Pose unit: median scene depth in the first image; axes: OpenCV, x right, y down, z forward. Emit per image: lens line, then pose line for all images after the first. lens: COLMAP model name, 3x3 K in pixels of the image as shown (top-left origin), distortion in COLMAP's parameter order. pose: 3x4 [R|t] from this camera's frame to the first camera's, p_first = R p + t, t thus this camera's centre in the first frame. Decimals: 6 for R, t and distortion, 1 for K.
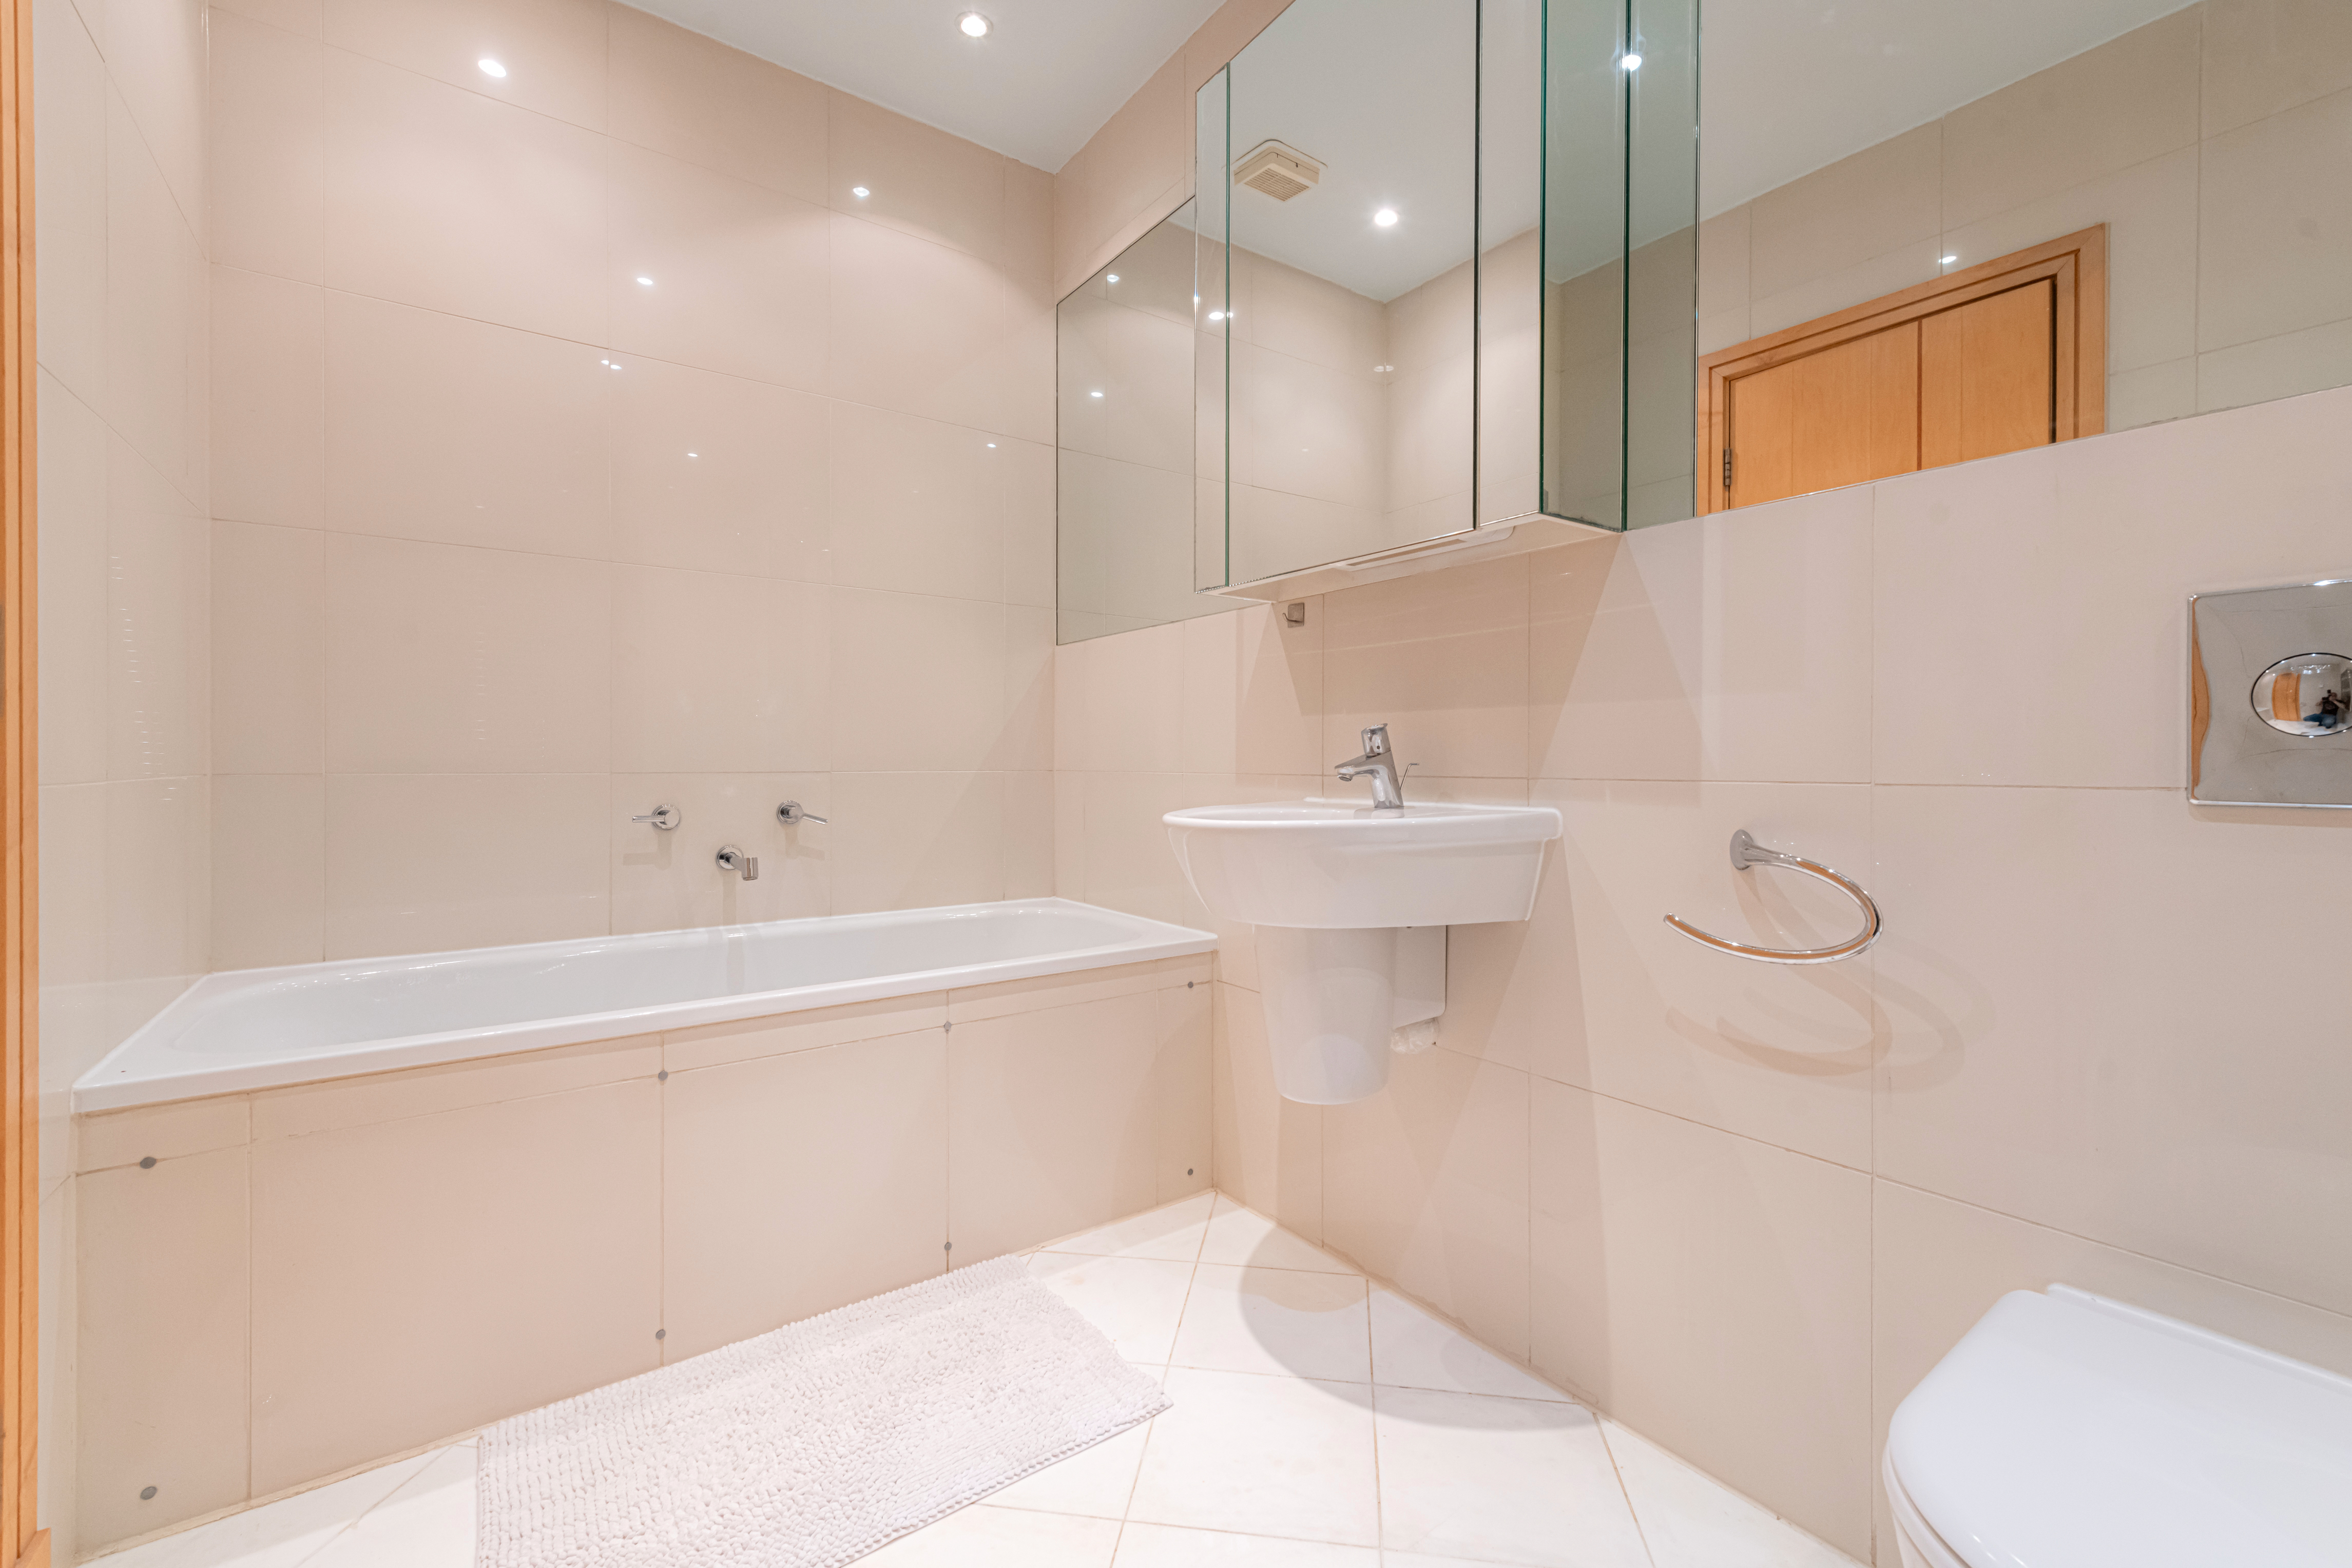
lens RADIAL K [[971.1, 0, 1181.1], [0, 971.1, 772.7], [0, 0, 1]] dist [-0.000281, -0.000089]
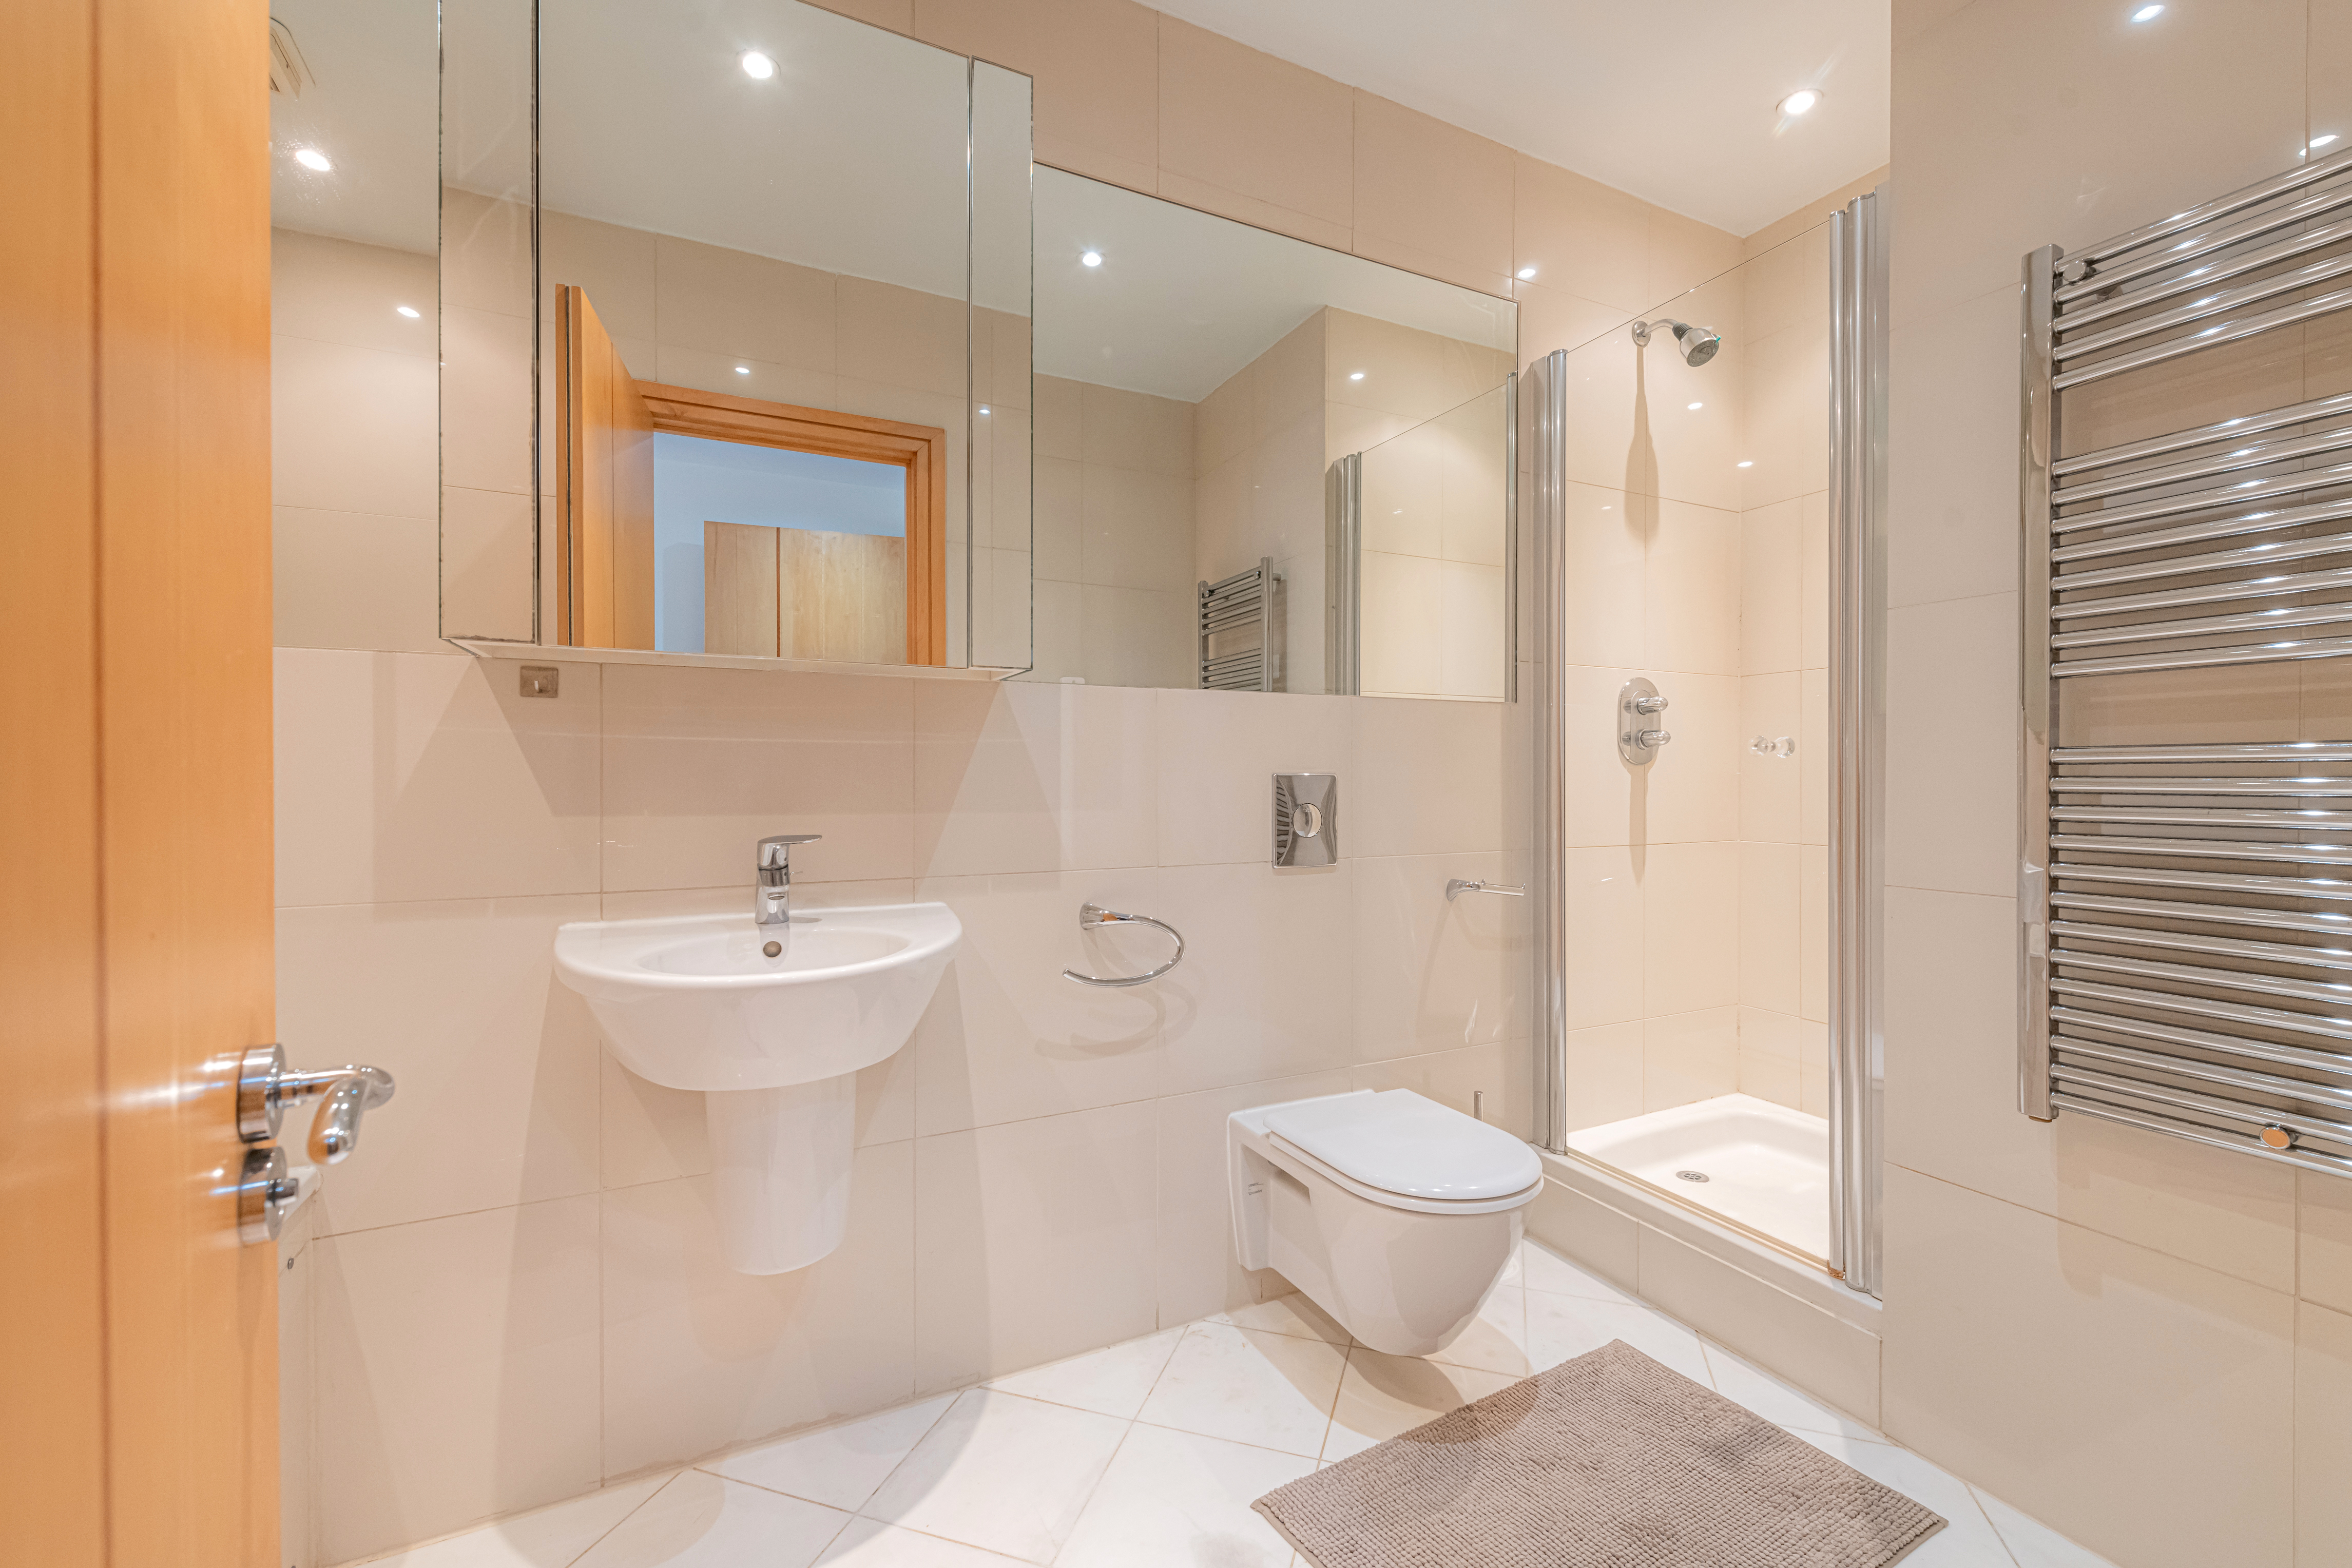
lens RADIAL K [[971.1, 0, 1183.0], [0, 971.1, 775.4], [0, 0, 1]] dist [-0.000281, -0.000089]
pose [[0.163093, -0.008071, 0.986578, -0.734559], [0.011749, 0.999912, 0.006238, -0.122282], [-0.986541, 0.010574, 0.163173, 0.524324]]
